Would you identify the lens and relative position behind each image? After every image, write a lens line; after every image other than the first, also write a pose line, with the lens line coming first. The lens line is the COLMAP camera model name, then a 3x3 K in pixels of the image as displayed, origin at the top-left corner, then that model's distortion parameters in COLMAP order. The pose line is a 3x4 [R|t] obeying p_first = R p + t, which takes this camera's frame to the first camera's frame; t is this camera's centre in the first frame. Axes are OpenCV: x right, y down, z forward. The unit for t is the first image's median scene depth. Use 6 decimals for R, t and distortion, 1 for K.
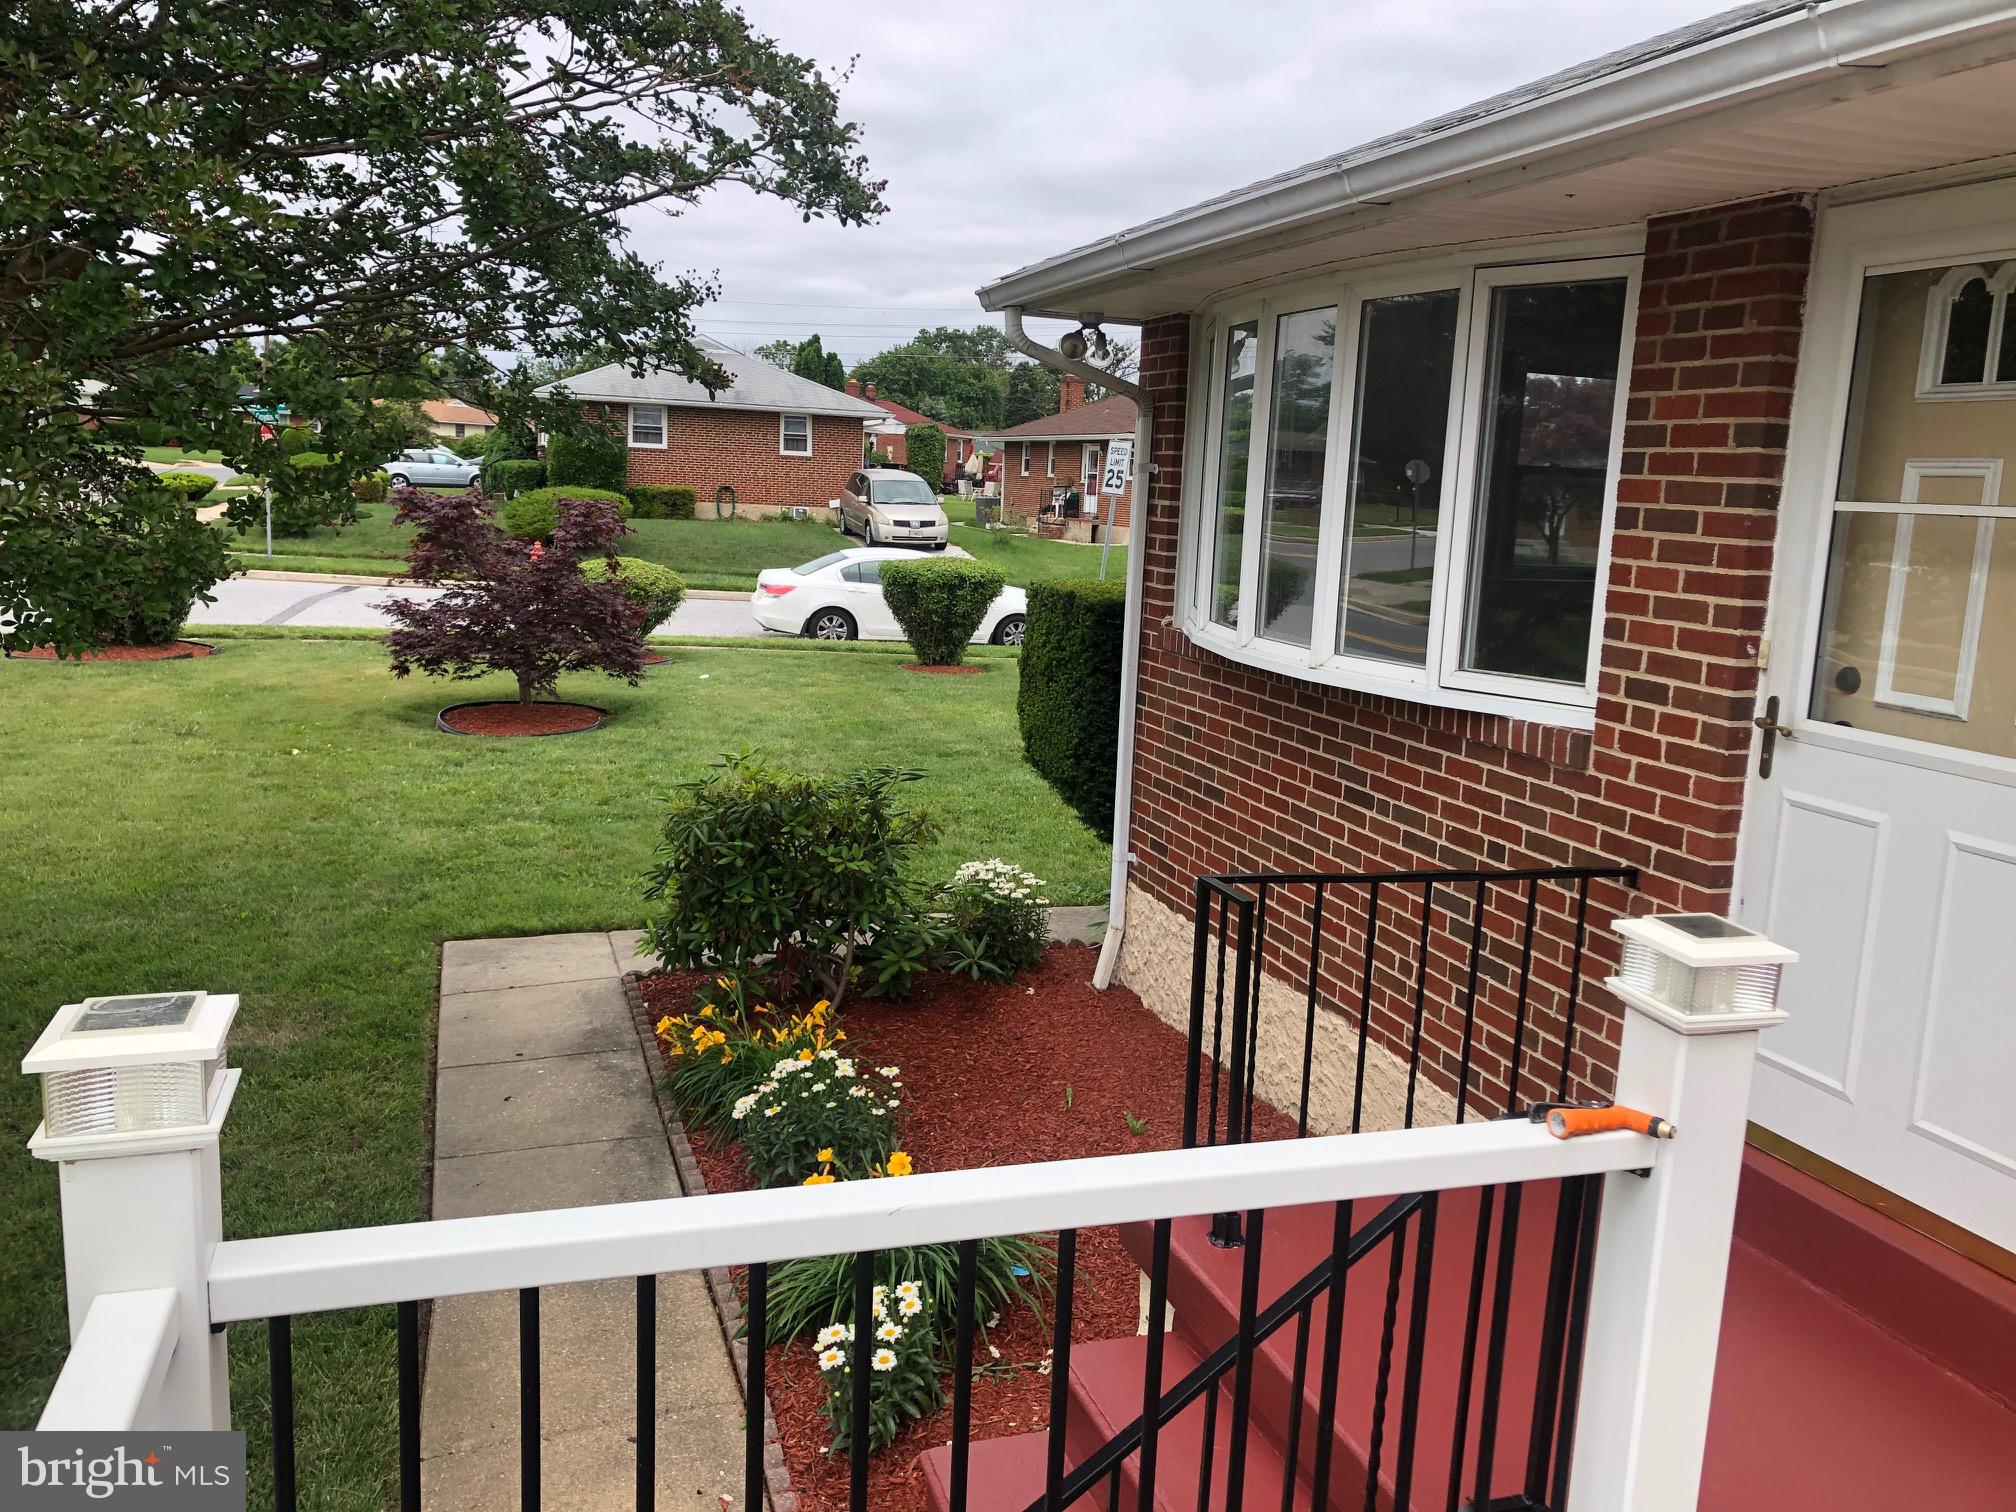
lens RADIAL K [[1632.8, 0, 1015.7], [0, 1632.8, 759.7], [0, 0, 1]] dist [0.032752, -0.028638]
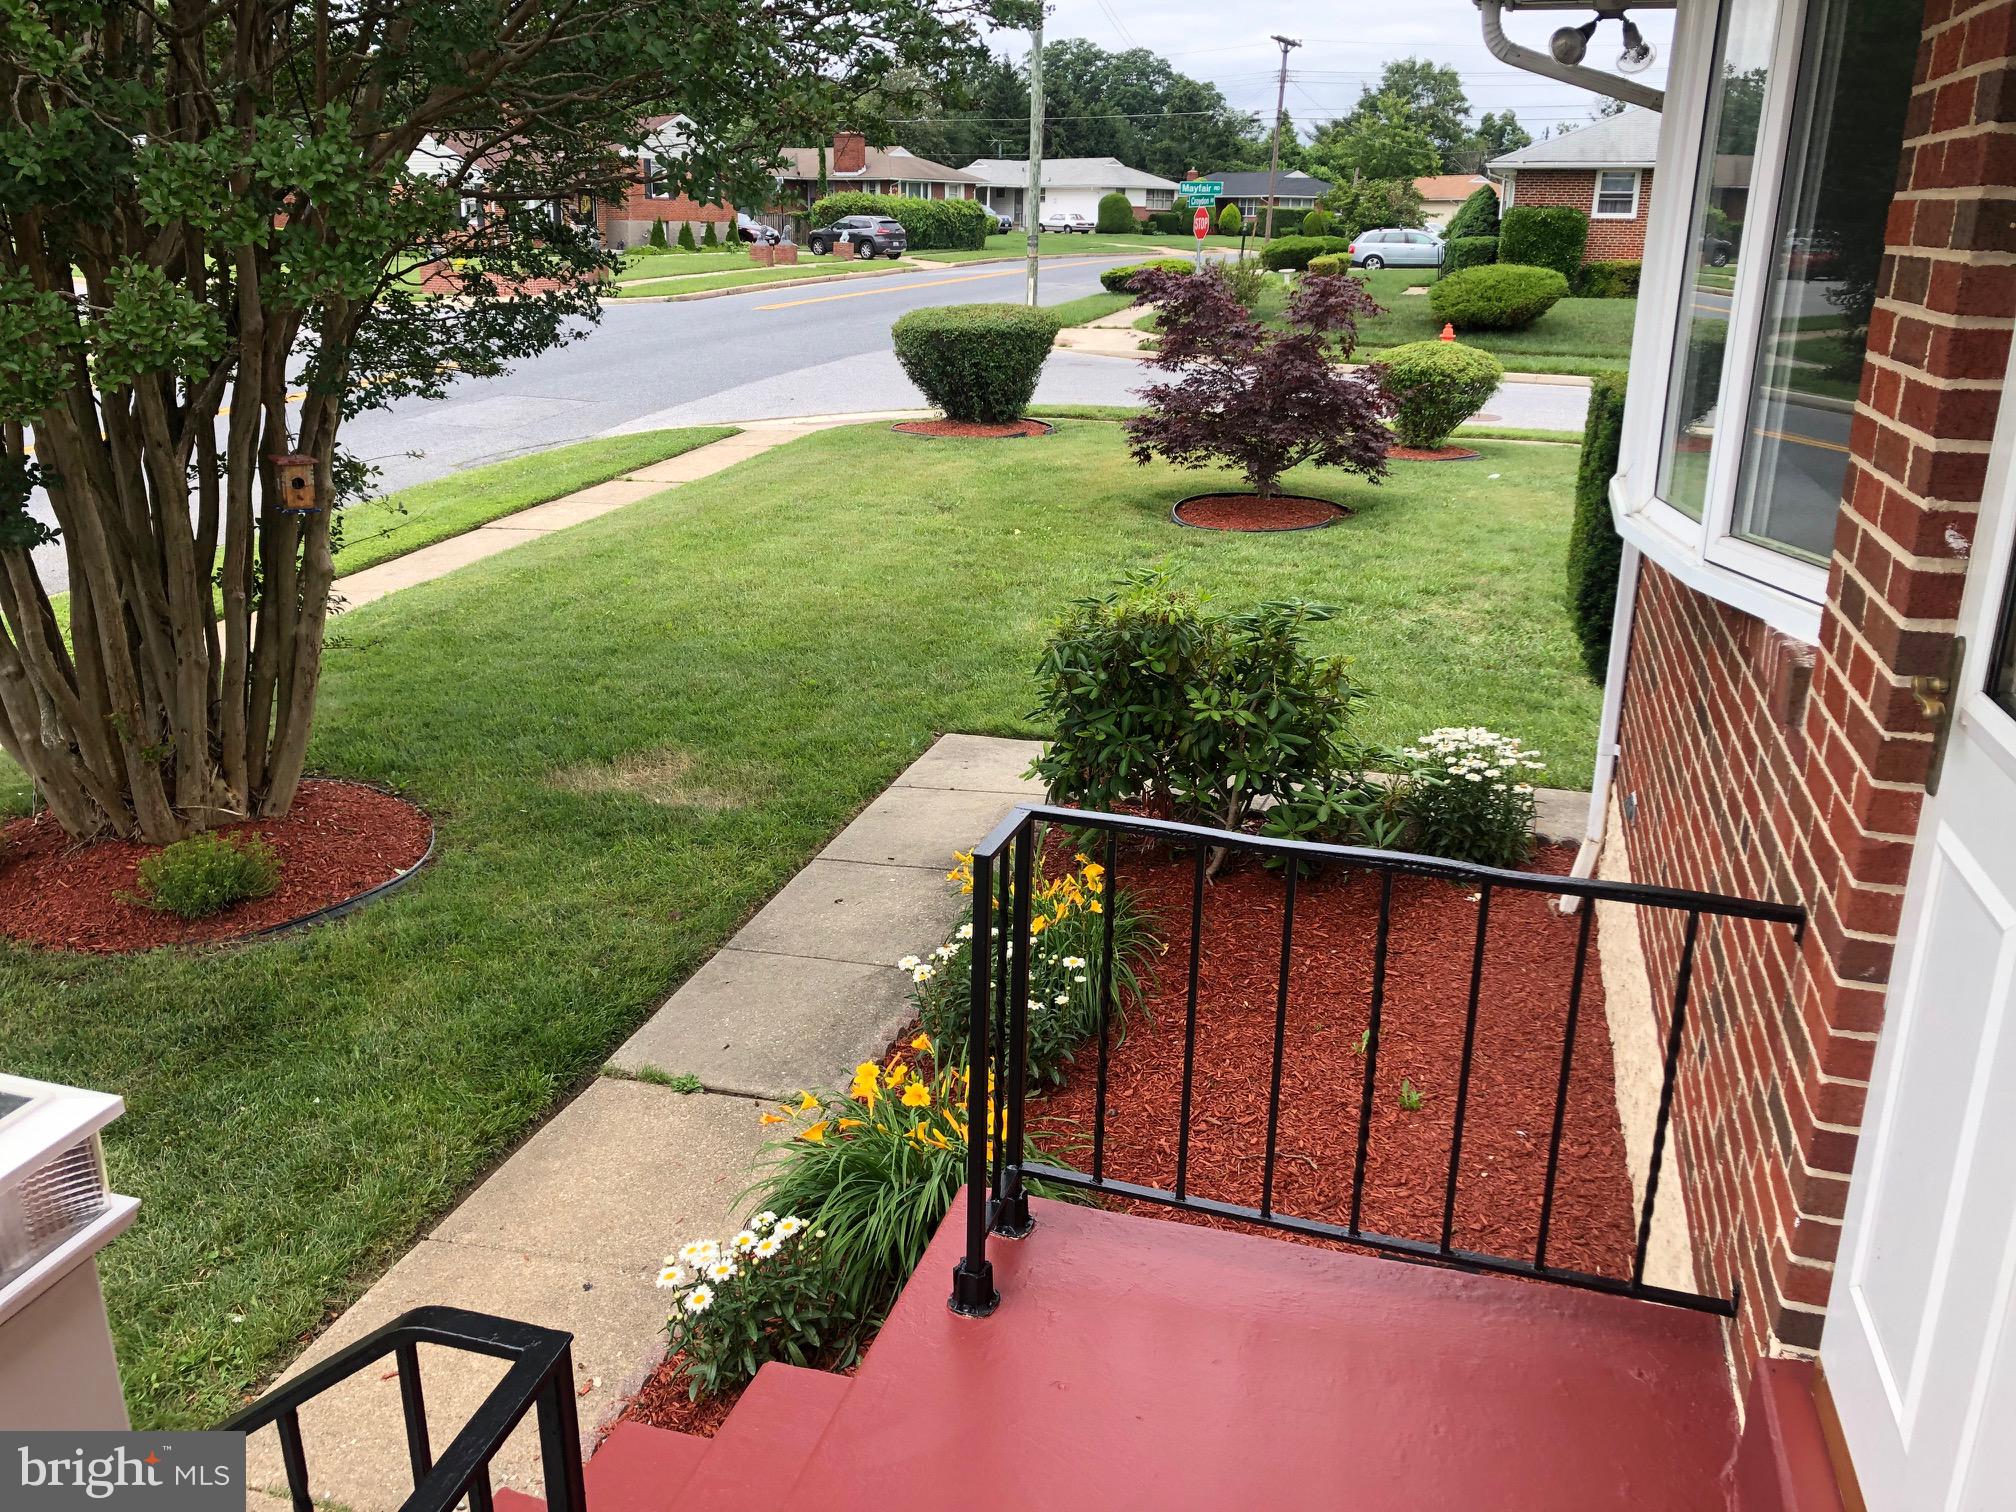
lens RADIAL K [[1632.8, 0, 1008.3], [0, 1632.8, 748.8], [0, 0, 1]] dist [0.032752, -0.028638]
pose [[0.822602, 0.142315, -0.550520, 0.236894], [-0.074943, 0.986862, 0.143131, -0.025842], [0.563657, -0.076482, 0.822461, 0.198262]]
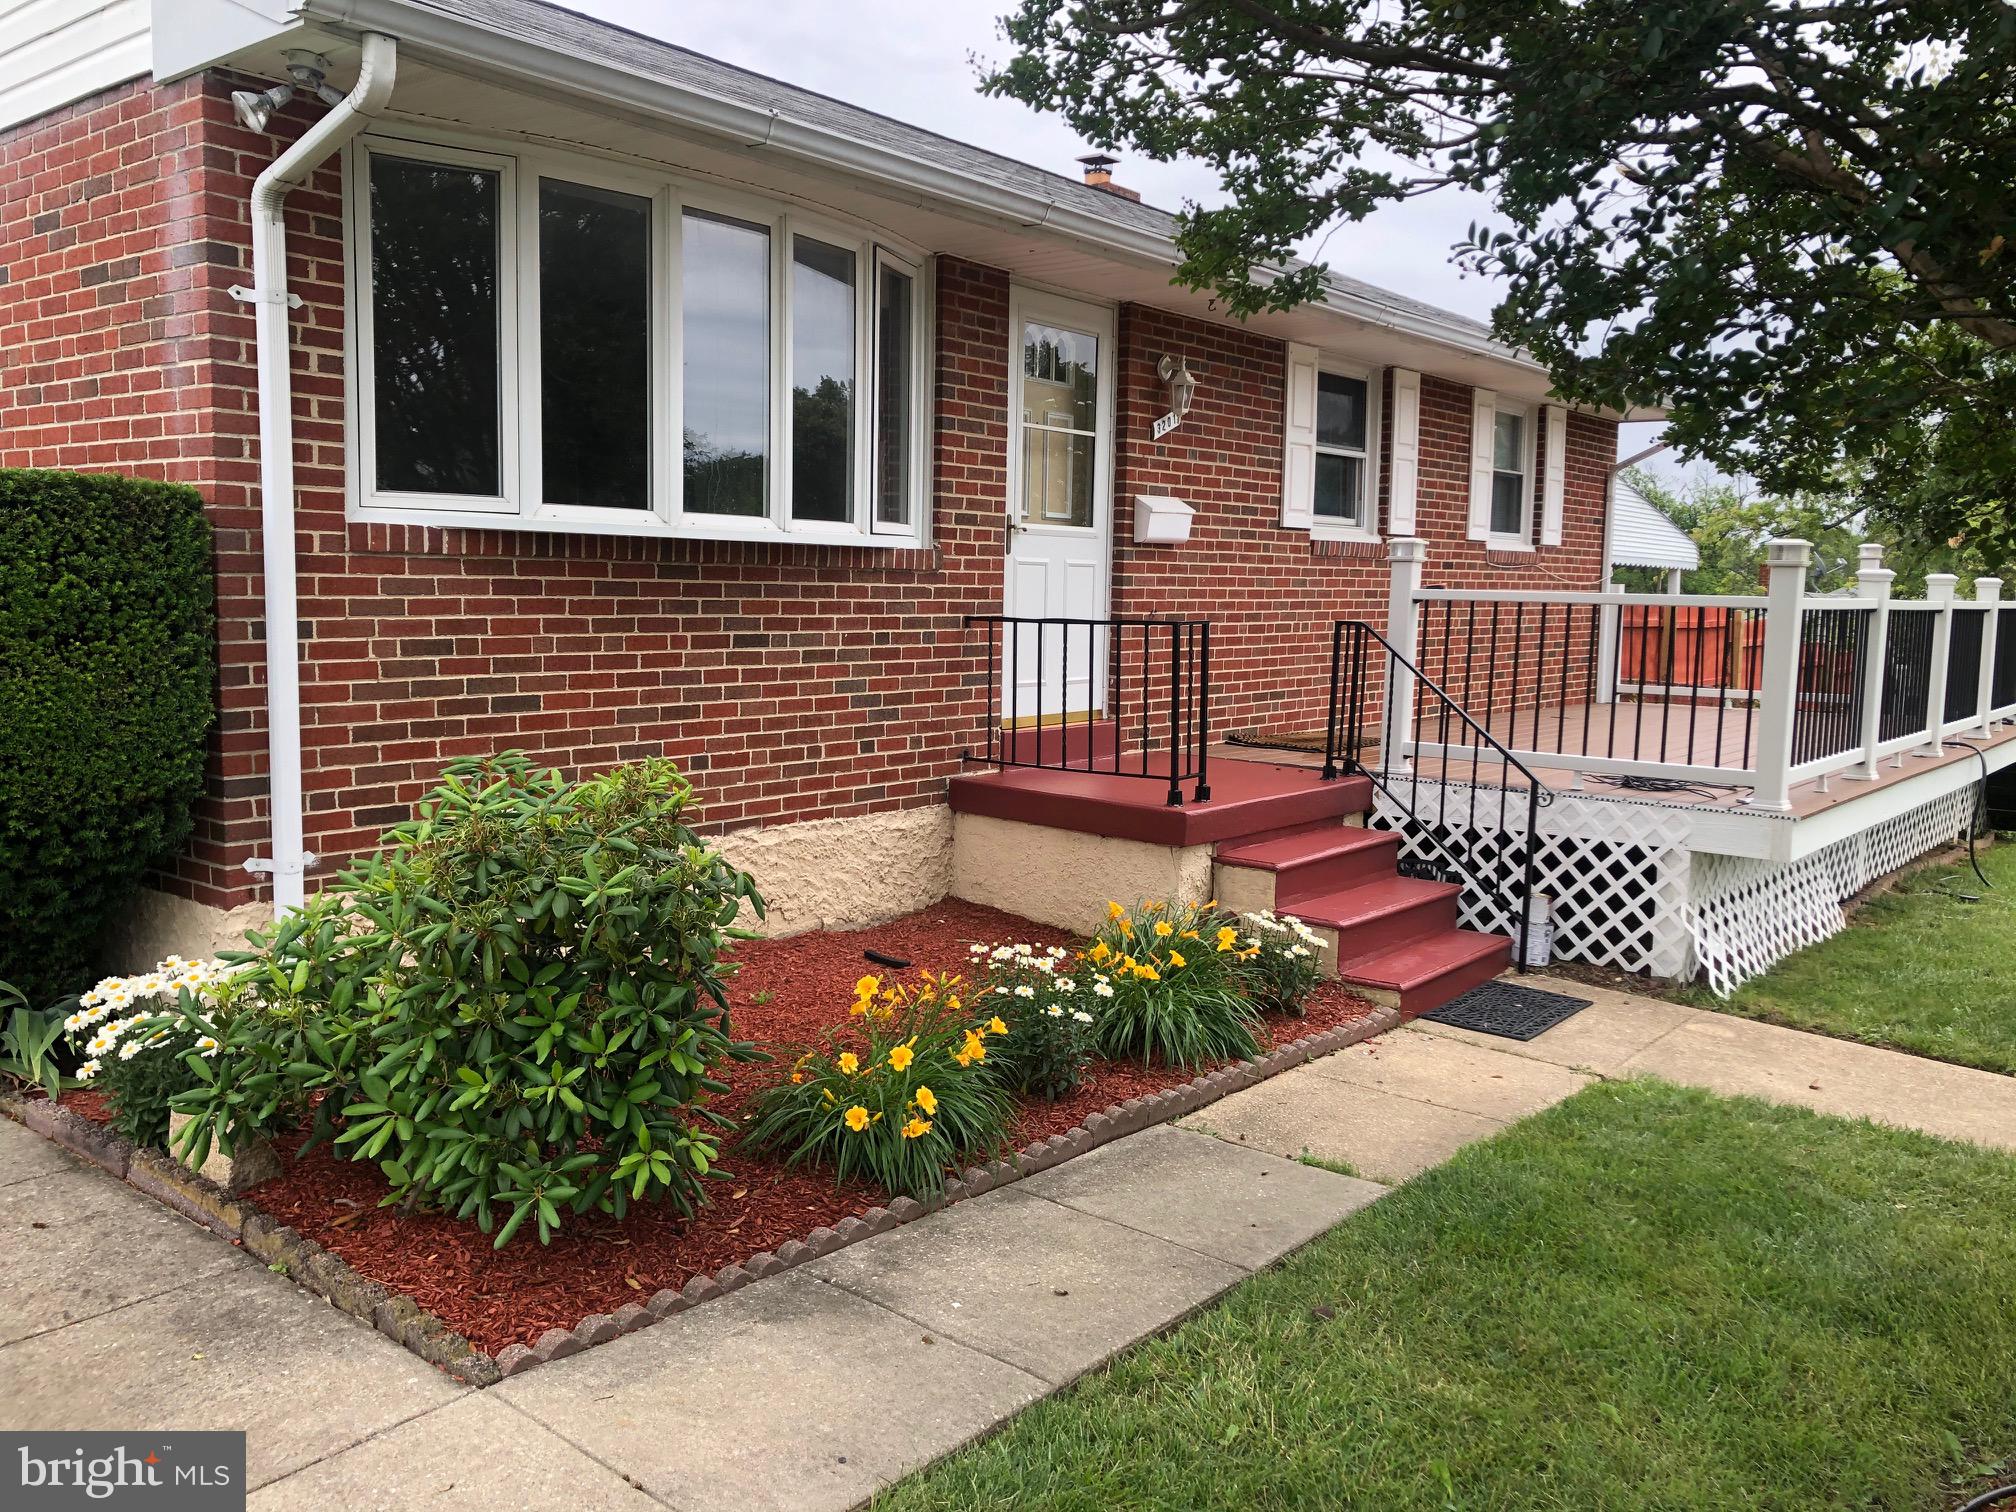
lens RADIAL K [[1632.8, 0, 993.1], [0, 1632.8, 750.3], [0, 0, 1]] dist [0.032752, -0.028638]
pose [[-0.541326, -0.150374, 0.827257, -0.612686], [0.092538, 0.967246, 0.236374, -0.114312], [-0.835705, 0.204508, -0.509680, 1.014112]]
